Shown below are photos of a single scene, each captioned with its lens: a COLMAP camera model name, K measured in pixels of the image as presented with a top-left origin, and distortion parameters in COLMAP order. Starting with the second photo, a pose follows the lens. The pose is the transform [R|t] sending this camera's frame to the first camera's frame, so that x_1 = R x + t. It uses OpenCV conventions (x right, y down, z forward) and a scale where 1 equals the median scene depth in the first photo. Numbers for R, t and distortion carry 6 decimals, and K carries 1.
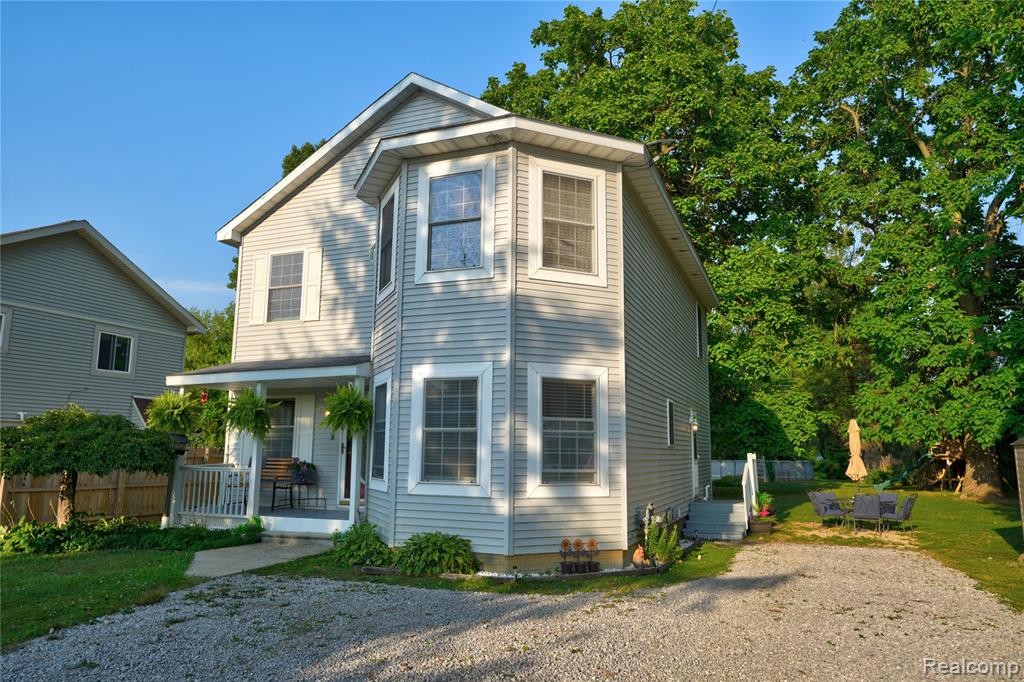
lens RADIAL K [[698.9, 0, 512.0], [0, 698.9, 341.0], [0, 0, 1]] dist [0.001020, -0.000140]
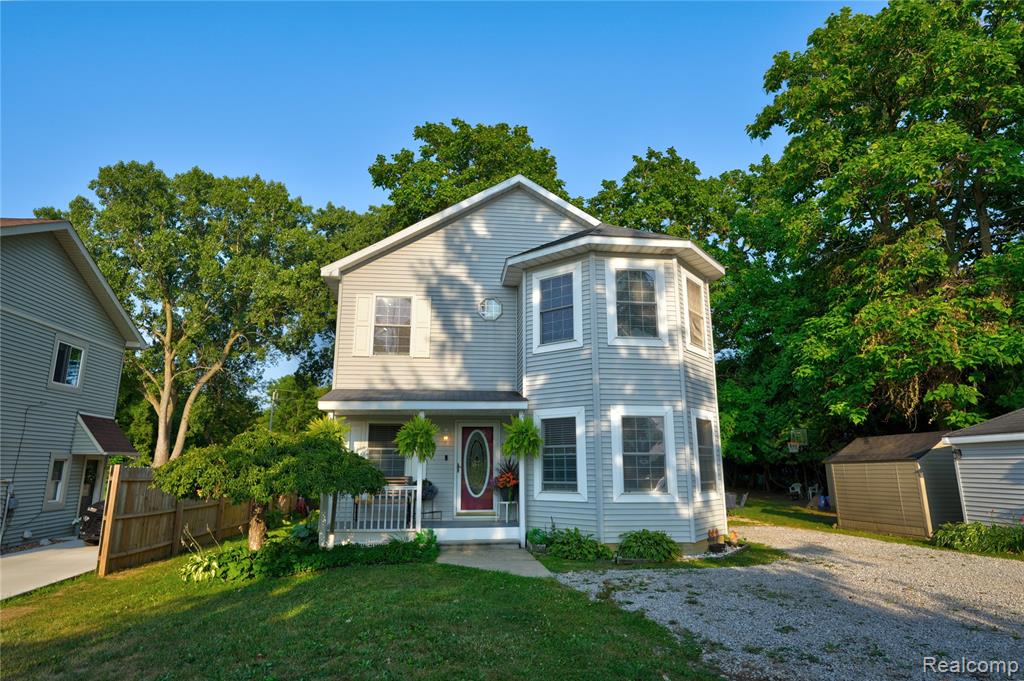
lens RADIAL K [[568.8, 0, 512.0], [0, 568.8, 340.5], [0, 0, 1]] dist [-0.006991, -0.001022]
pose [[0.879176, 0.094166, 0.467100, -0.338815], [-0.066658, 0.994944, -0.075114, 0.001943], [-0.471812, 0.034903, 0.881008, 0.048221]]
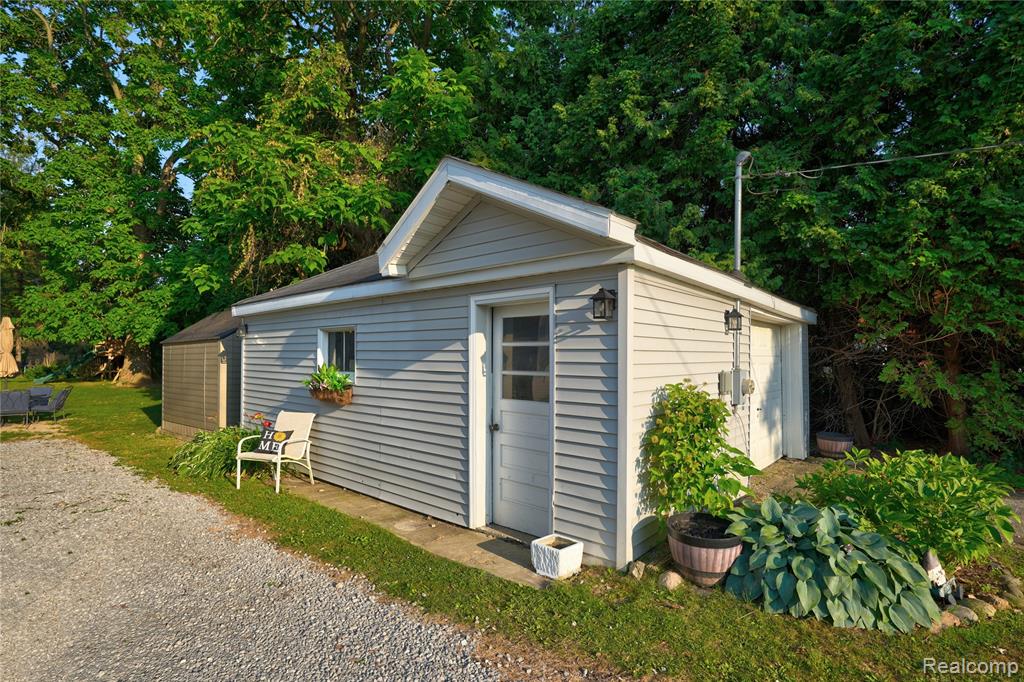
lens RADIAL K [[504.6, 0, 512.0], [0, 504.6, 341.0], [0, 0, 1]] dist [-0.000832, 0.000555]
pose [[0.343302, 0.011950, 0.939149, 0.036094], [-0.143670, 0.988820, 0.039936, 0.007946], [-0.928172, -0.148637, 0.341181, 0.047884]]
